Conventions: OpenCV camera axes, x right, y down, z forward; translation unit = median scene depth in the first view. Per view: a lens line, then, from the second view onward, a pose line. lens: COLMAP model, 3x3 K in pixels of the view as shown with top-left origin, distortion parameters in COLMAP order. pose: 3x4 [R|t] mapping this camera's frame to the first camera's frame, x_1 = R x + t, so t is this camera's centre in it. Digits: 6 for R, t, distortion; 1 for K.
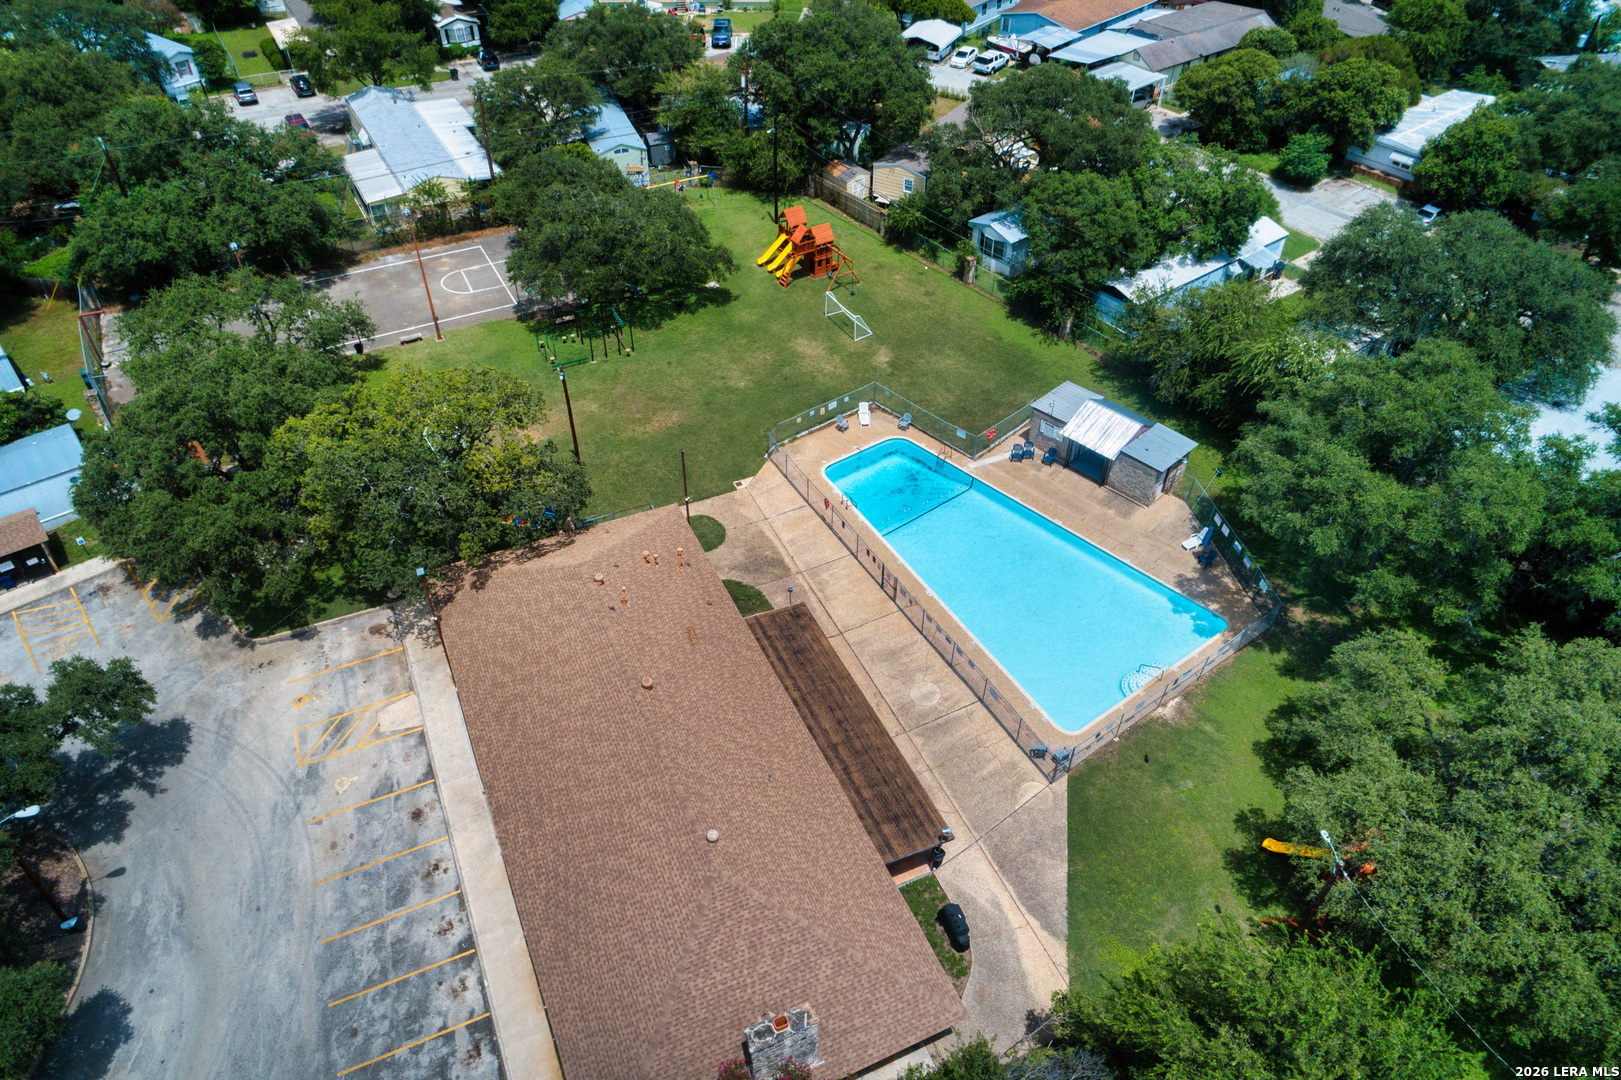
lens RADIAL K [[1089.7, 0, 810.5], [0, 1089.7, 540.0], [0, 0, 1]] dist [0.001678, 0.003311]
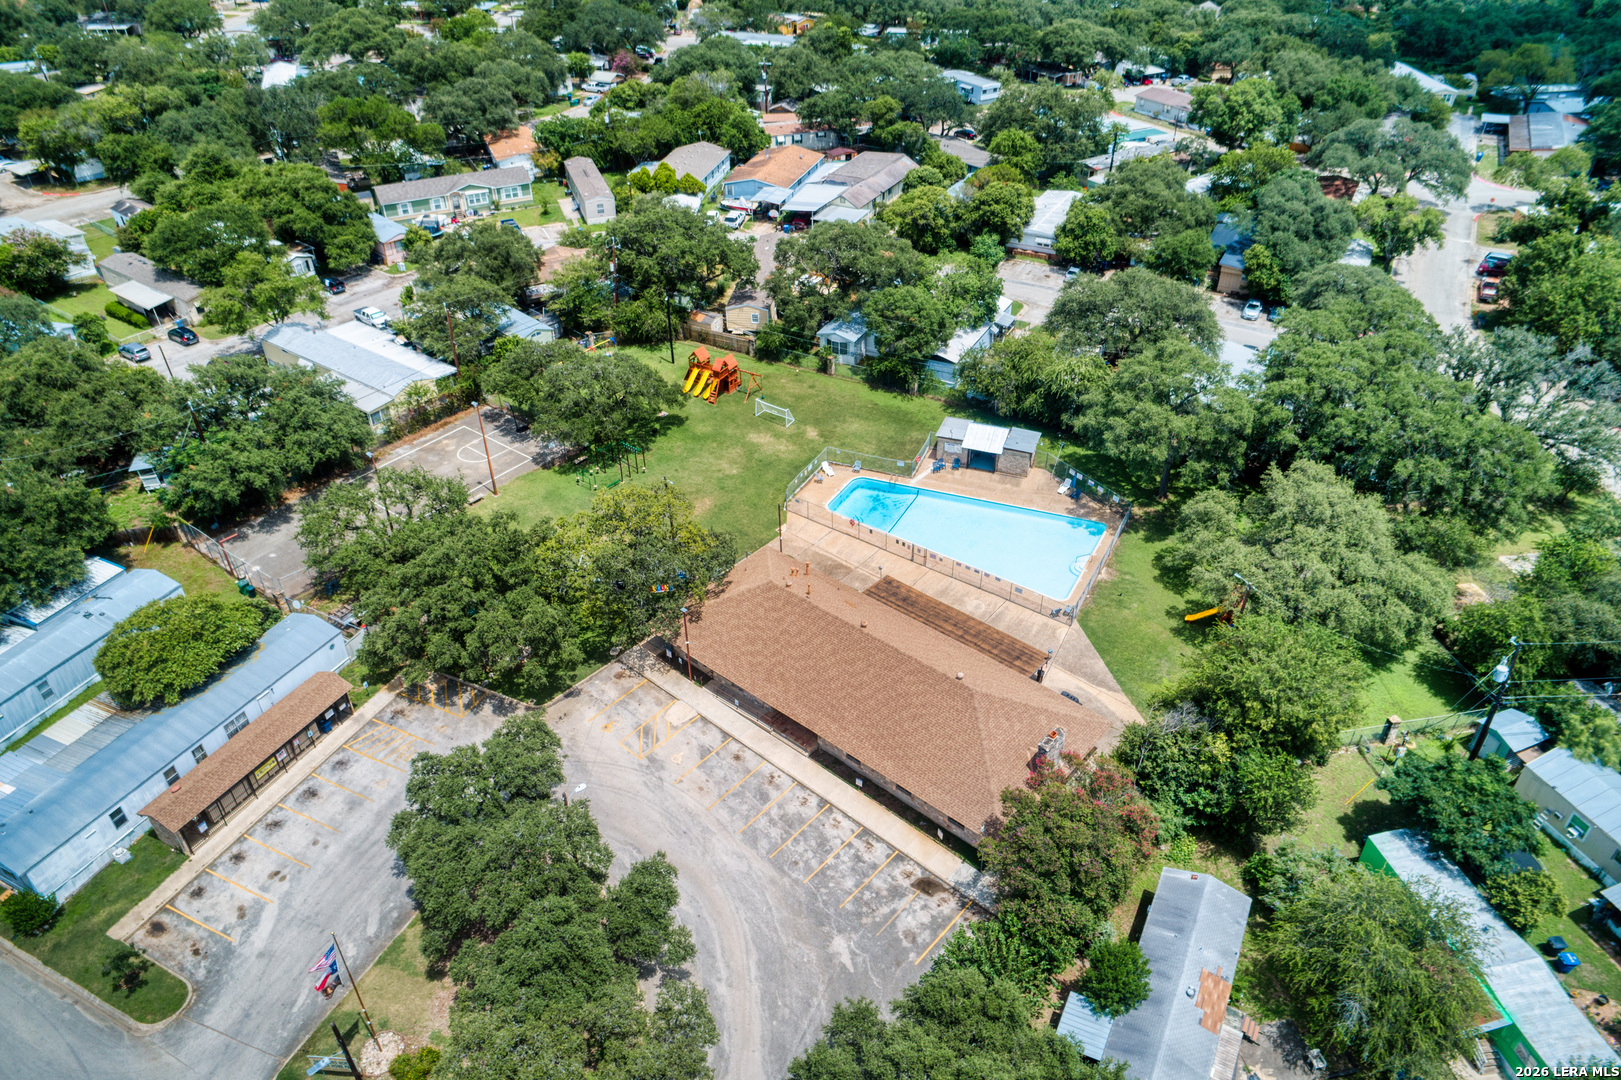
lens RADIAL K [[1089.7, 0, 810.5], [0, 1089.7, 540.0], [0, 0, 1]] dist [0.001678, 0.003311]
pose [[0.911088, -0.252145, 0.326101, -0.422372], [0.284372, 0.957169, -0.054407, 0.043531], [-0.298415, 0.142303, 0.943768, -0.323040]]
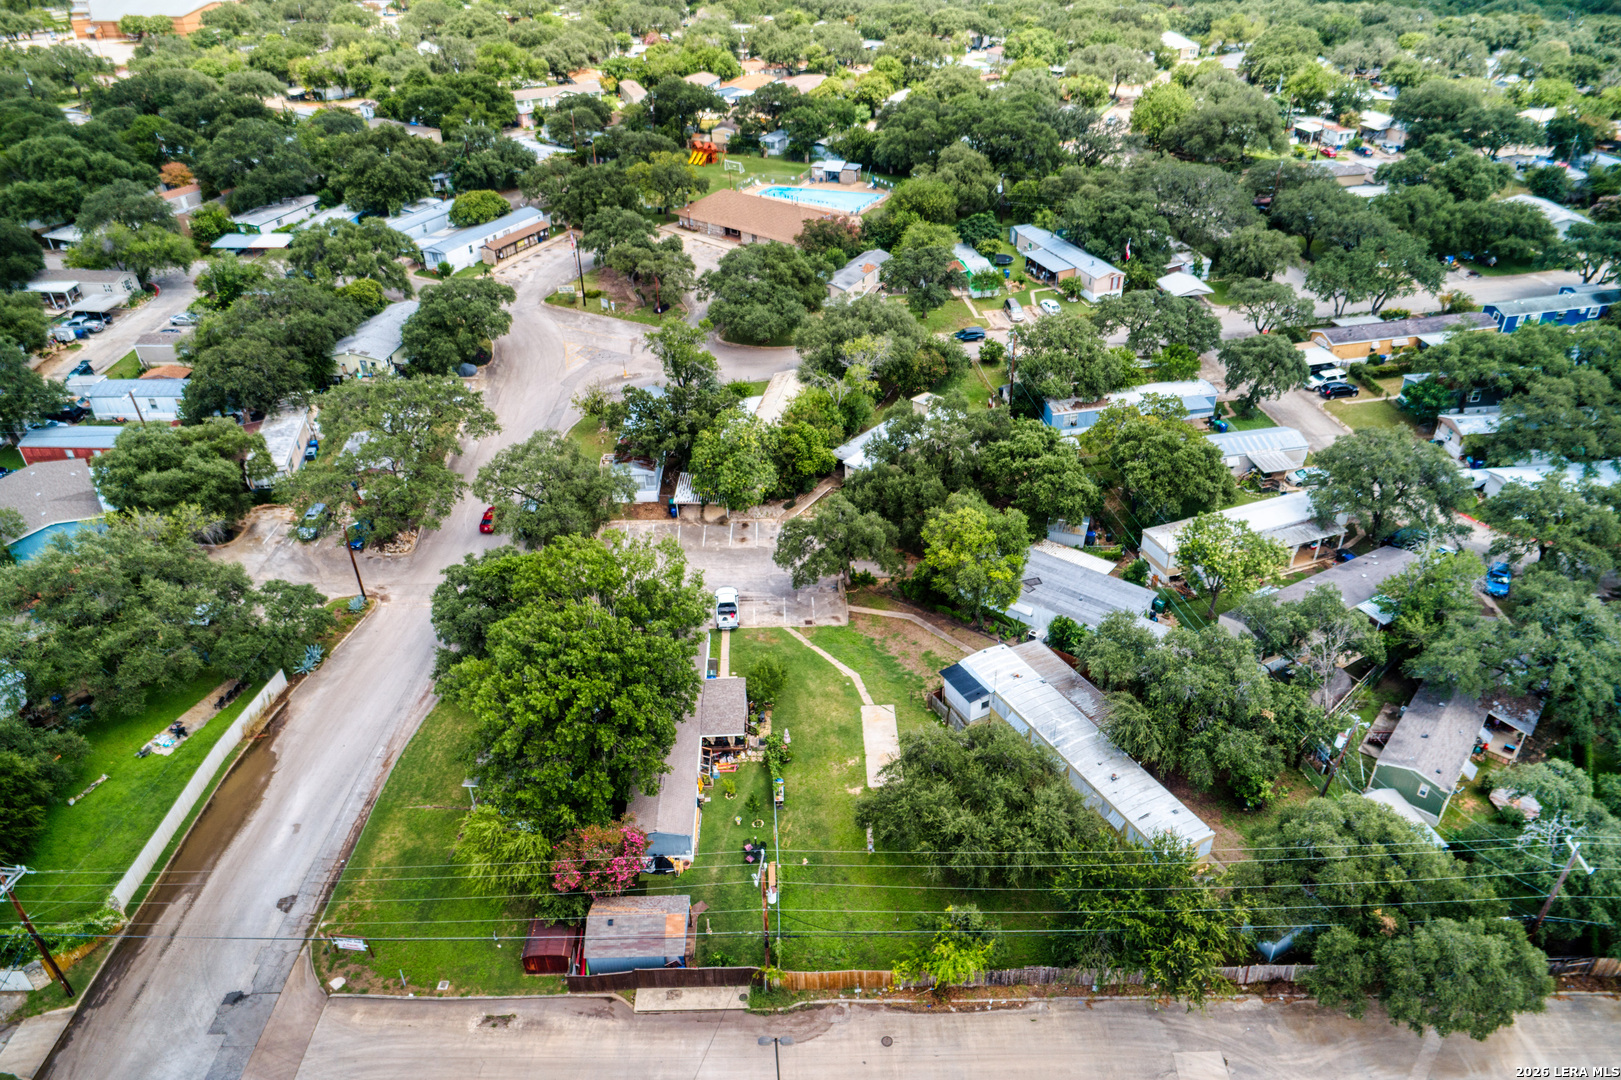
lens RADIAL K [[1089.7, 0, 810.5], [0, 1089.7, 540.0], [0, 0, 1]] dist [0.001678, 0.003311]
pose [[0.914462, -0.244024, 0.322817, -0.919795], [0.289749, 0.951720, -0.101363, 1.041931], [-0.282496, 0.186228, 0.941018, -1.507899]]
